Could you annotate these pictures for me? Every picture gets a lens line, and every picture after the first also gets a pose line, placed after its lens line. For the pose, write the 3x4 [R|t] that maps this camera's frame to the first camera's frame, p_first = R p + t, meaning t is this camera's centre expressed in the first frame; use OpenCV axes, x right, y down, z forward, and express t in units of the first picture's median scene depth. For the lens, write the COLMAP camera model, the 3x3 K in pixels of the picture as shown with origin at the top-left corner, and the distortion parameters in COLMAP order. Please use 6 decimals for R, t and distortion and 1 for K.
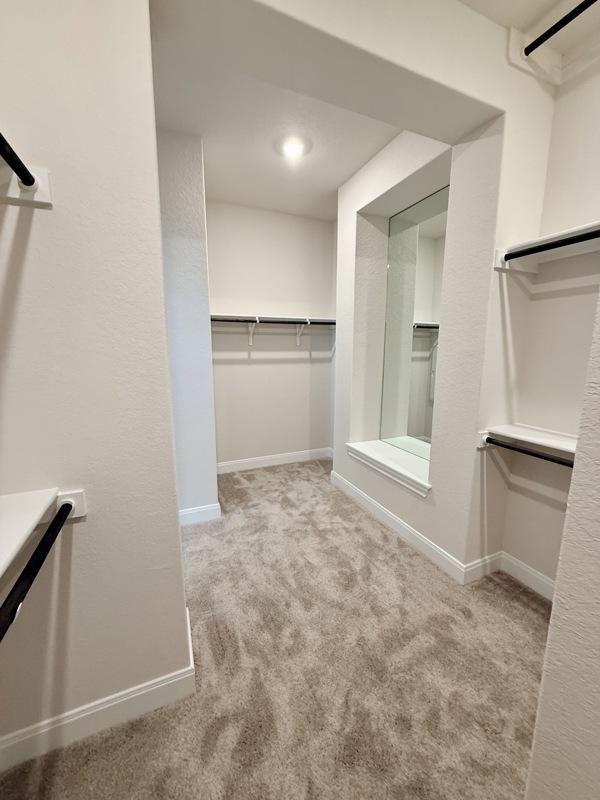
lens RADIAL K [[319.4, 0, 301.8], [0, 319.4, 401.2], [0, 0, 1]] dist [-0.001814, 0.000332]
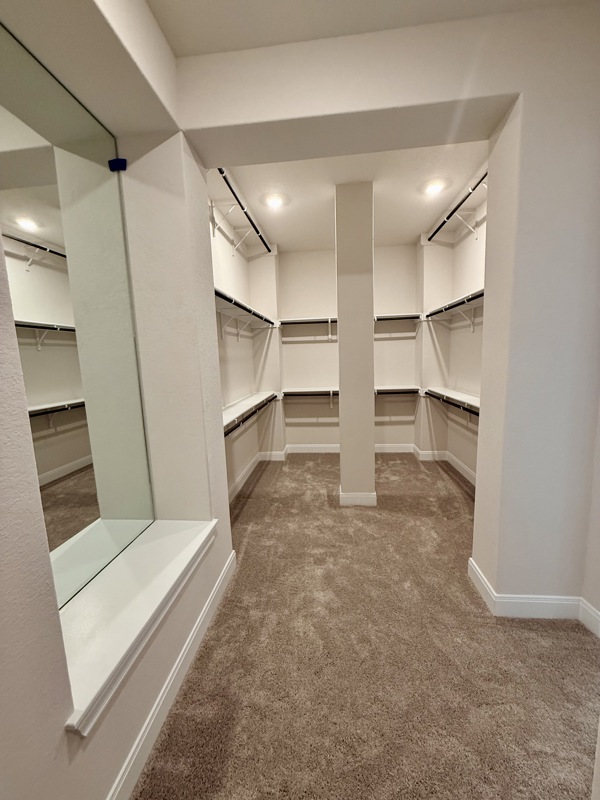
lens RADIAL K [[319.4, 0, 301.5], [0, 319.4, 398.1], [0, 0, 1]] dist [-0.001814, 0.000332]
pose [[0.856851, 0.056720, -0.512434, 1.017791], [-0.061560, 0.998075, 0.007538, 0.203940], [0.511875, 0.025086, 0.858694, -1.463966]]
